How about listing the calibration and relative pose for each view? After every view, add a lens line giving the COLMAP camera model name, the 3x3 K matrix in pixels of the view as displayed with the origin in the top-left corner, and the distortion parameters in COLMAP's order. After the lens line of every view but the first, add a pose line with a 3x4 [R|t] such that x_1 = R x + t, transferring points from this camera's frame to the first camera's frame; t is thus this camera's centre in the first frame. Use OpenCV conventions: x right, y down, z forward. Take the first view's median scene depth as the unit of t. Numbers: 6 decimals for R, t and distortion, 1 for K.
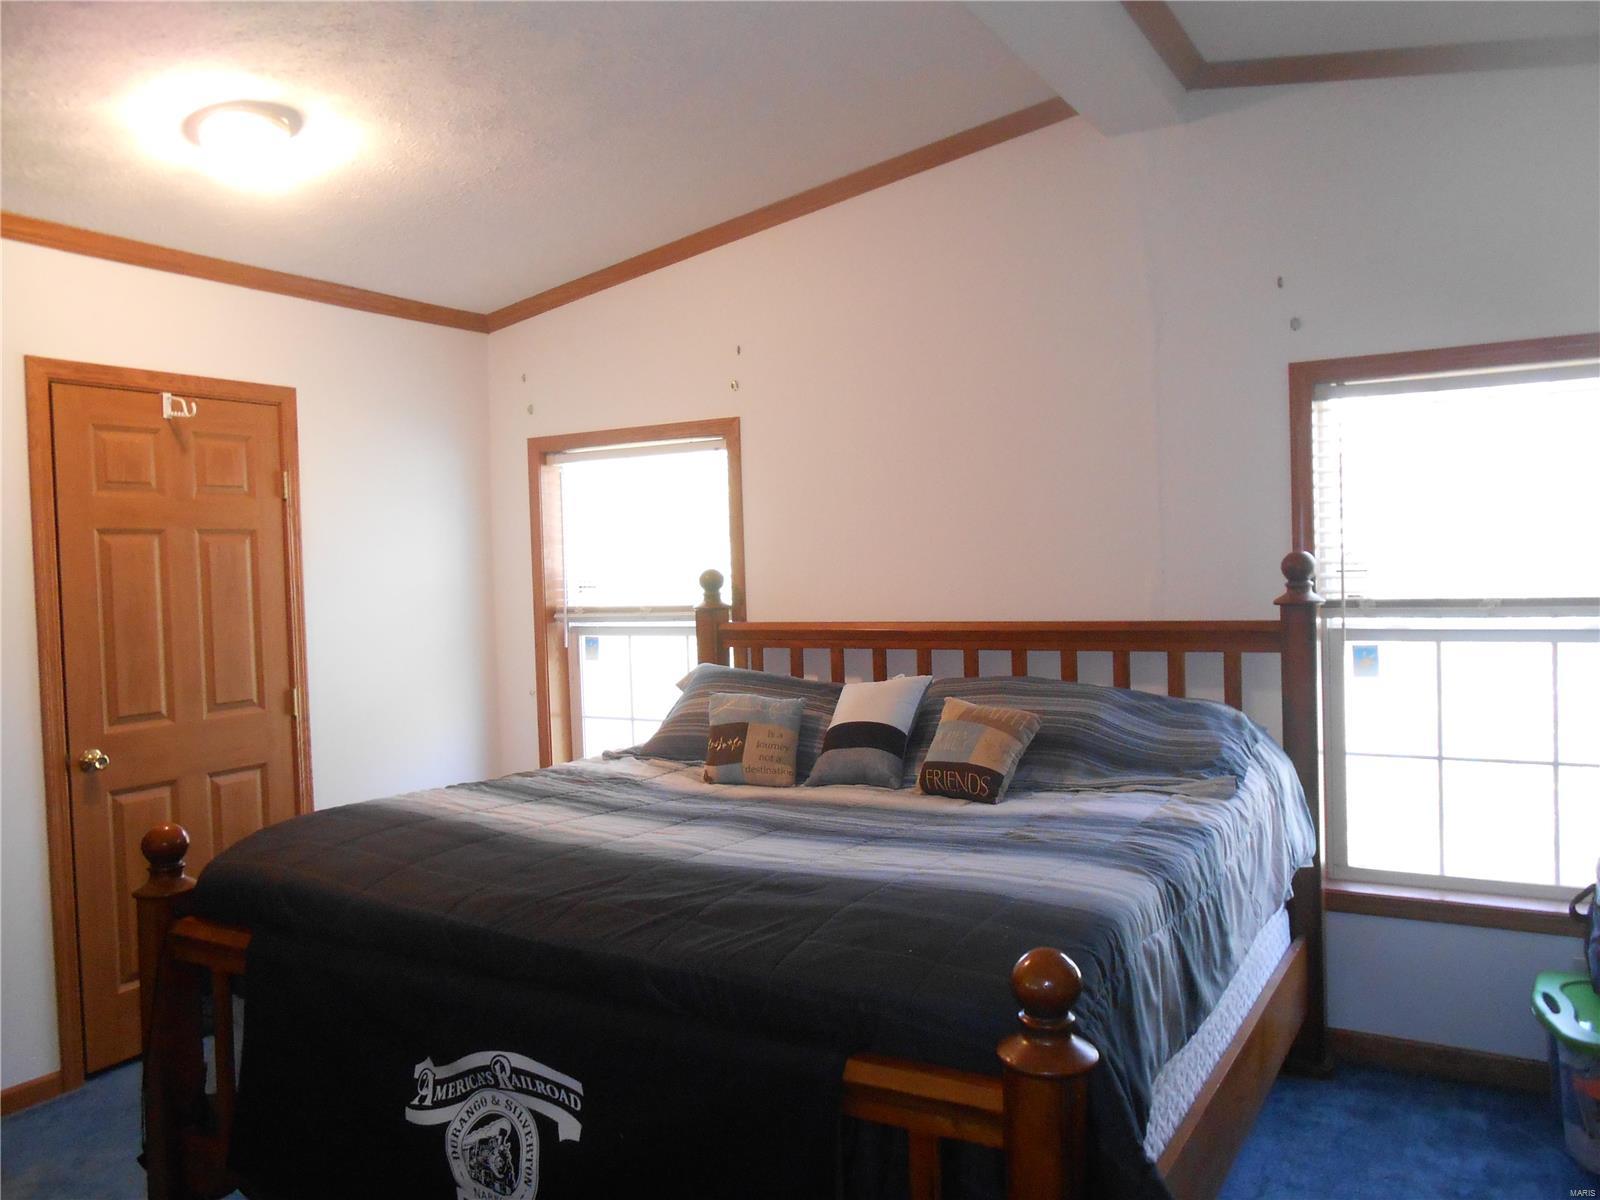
lens RADIAL K [[1235.7, 0, 799.8], [0, 1235.7, 597.1], [0, 0, 1]] dist [-0.040383, 0.043268]
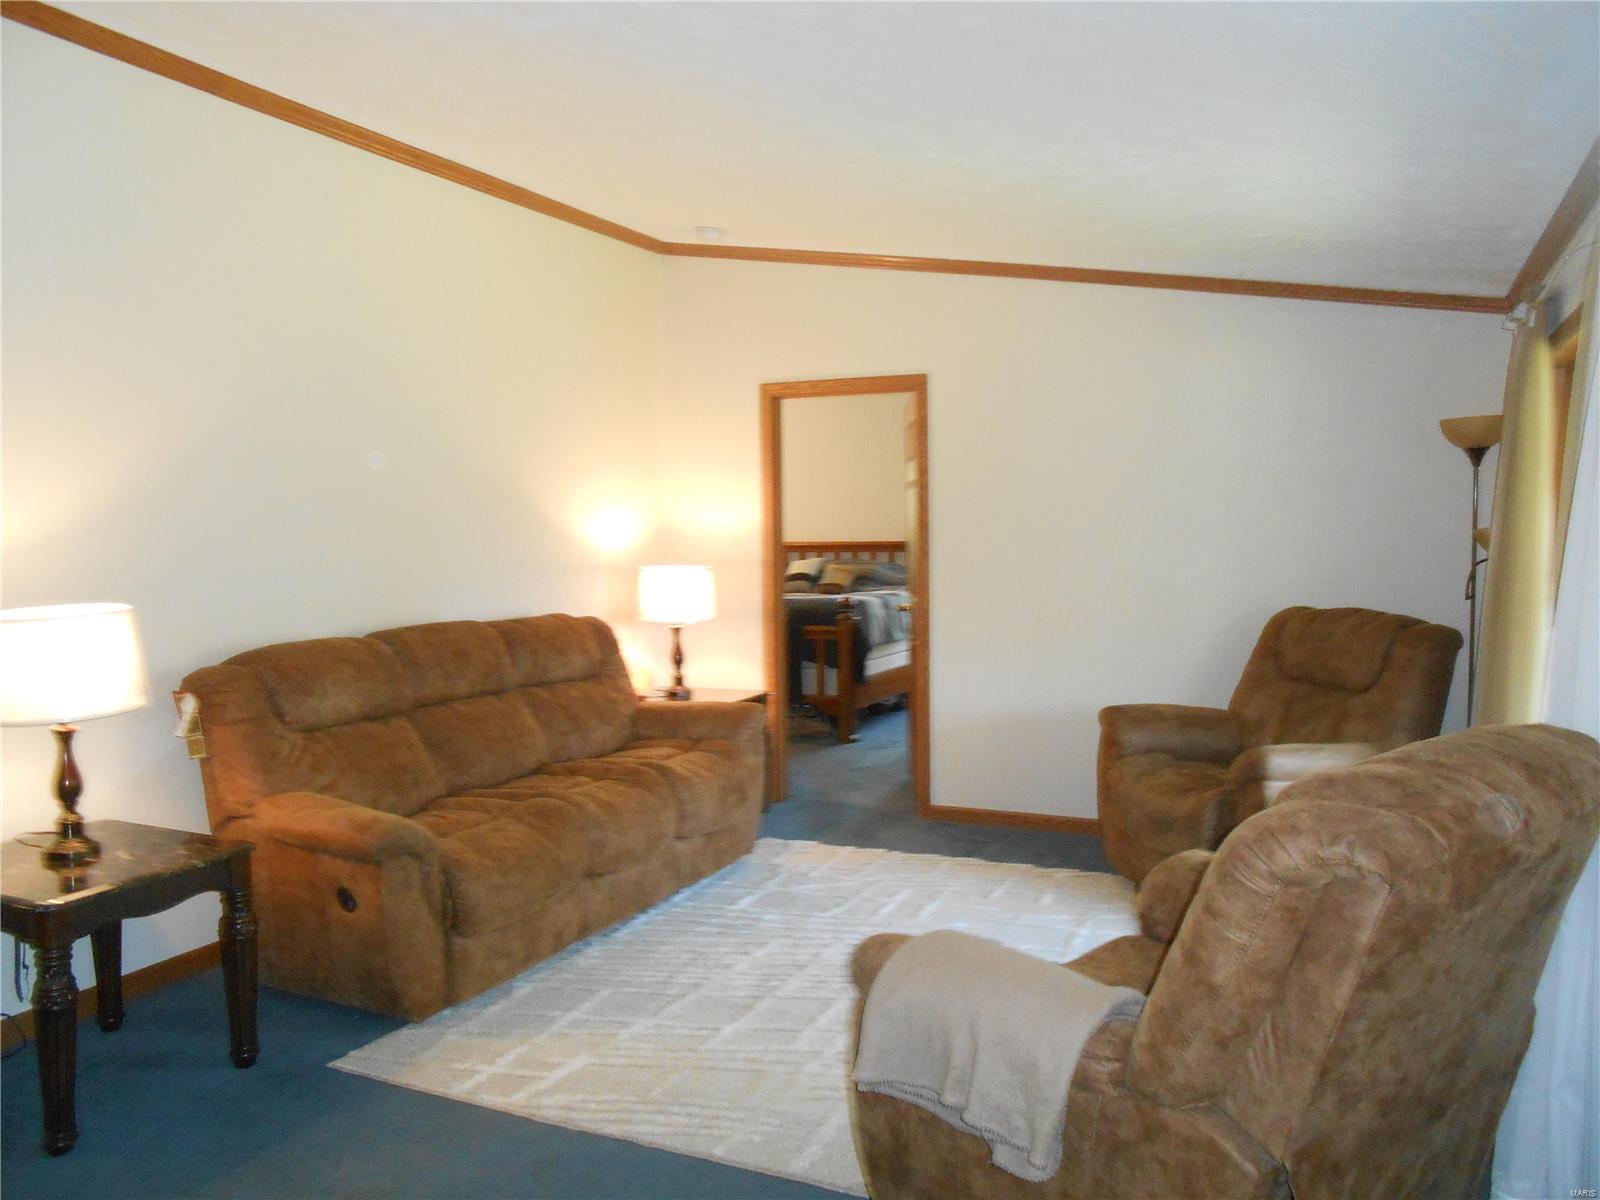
lens RADIAL K [[1235.7, 0, 797.7], [0, 1235.7, 596.5], [0, 0, 1]] dist [-0.040383, 0.043268]
pose [[0.995242, 0.019257, 0.095517, -0.210266], [-0.021686, 0.999466, 0.024455, 0.083364], [-0.094995, -0.026410, 0.995127, -1.734867]]
